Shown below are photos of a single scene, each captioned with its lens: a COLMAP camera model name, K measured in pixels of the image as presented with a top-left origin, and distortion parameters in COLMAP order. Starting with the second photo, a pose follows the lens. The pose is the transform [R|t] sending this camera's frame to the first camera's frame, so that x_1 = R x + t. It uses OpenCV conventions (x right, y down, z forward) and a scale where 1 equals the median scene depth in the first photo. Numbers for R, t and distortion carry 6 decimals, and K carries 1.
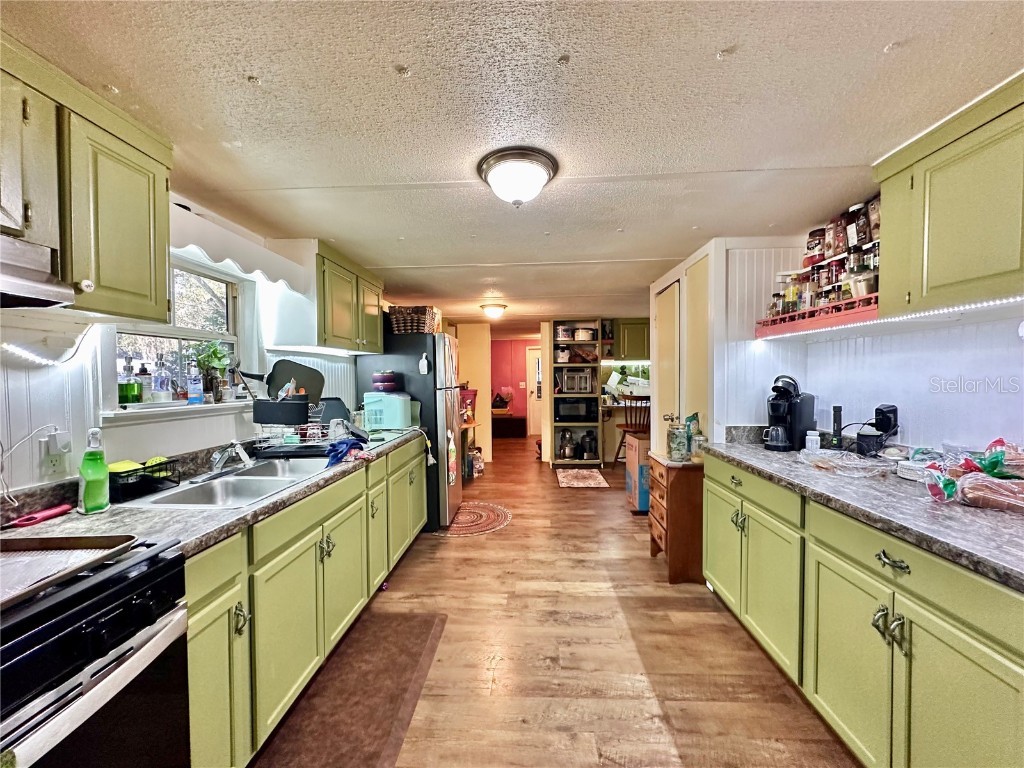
lens RADIAL K [[407.9, 0, 513.5], [0, 407.9, 383.4], [0, 0, 1]] dist [-0.001255, 0.000046]
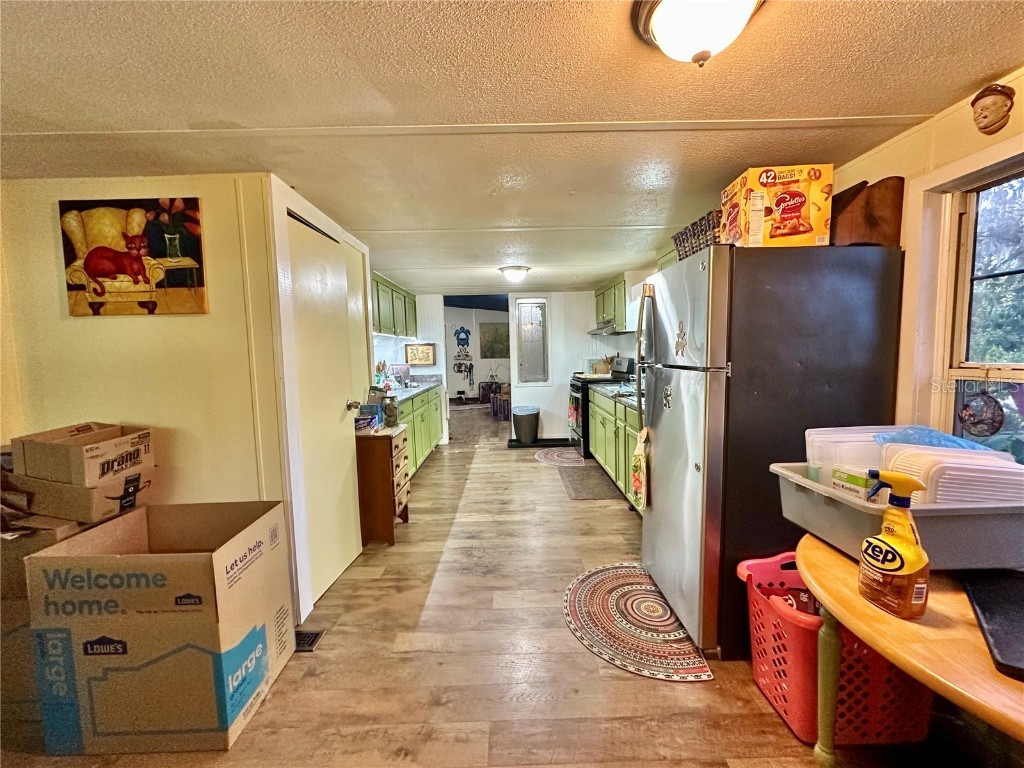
lens RADIAL K [[407.9, 0, 513.5], [0, 407.9, 383.4], [0, 0, 1]] dist [-0.001255, 0.000046]
pose [[-0.997541, 0.039409, -0.057948, 0.123405], [0.033711, 0.994790, 0.096215, -0.038359], [0.061438, 0.094025, -0.993672, 2.320242]]
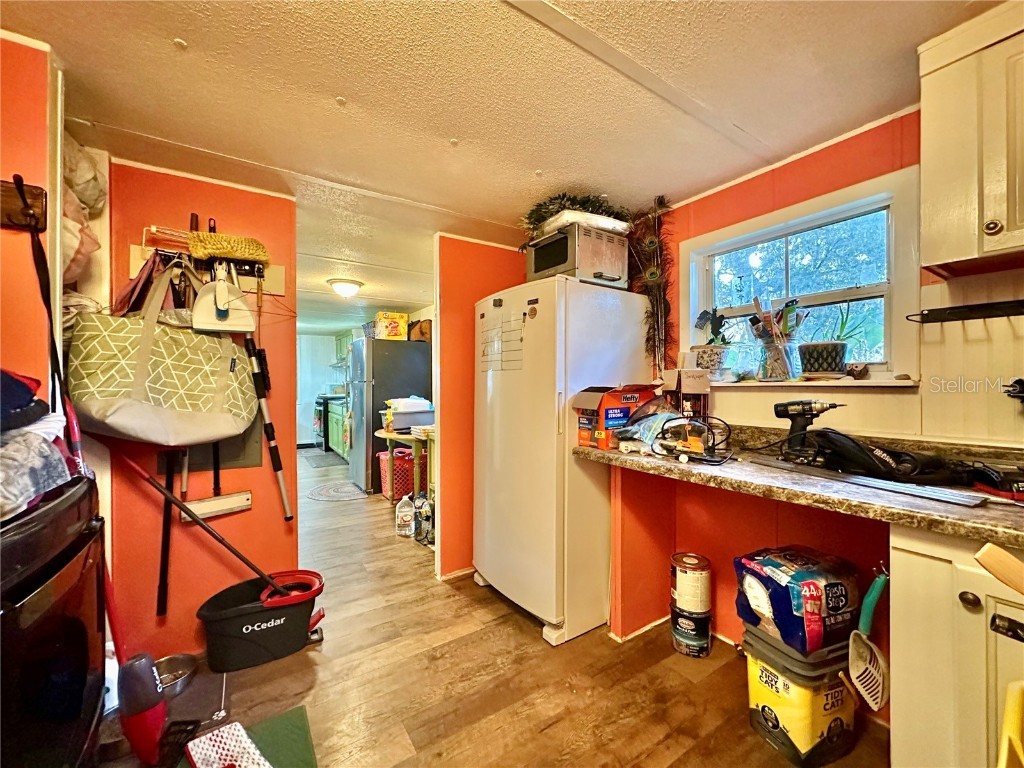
lens RADIAL K [[407.9, 0, 513.5], [0, 407.9, 383.4], [0, 0, 1]] dist [-0.001255, 0.000046]
pose [[-0.805100, 0.018373, -0.592855, 0.502016], [0.004092, 0.999668, 0.025425, -0.007770], [0.593126, 0.018044, -0.804908, 4.743736]]
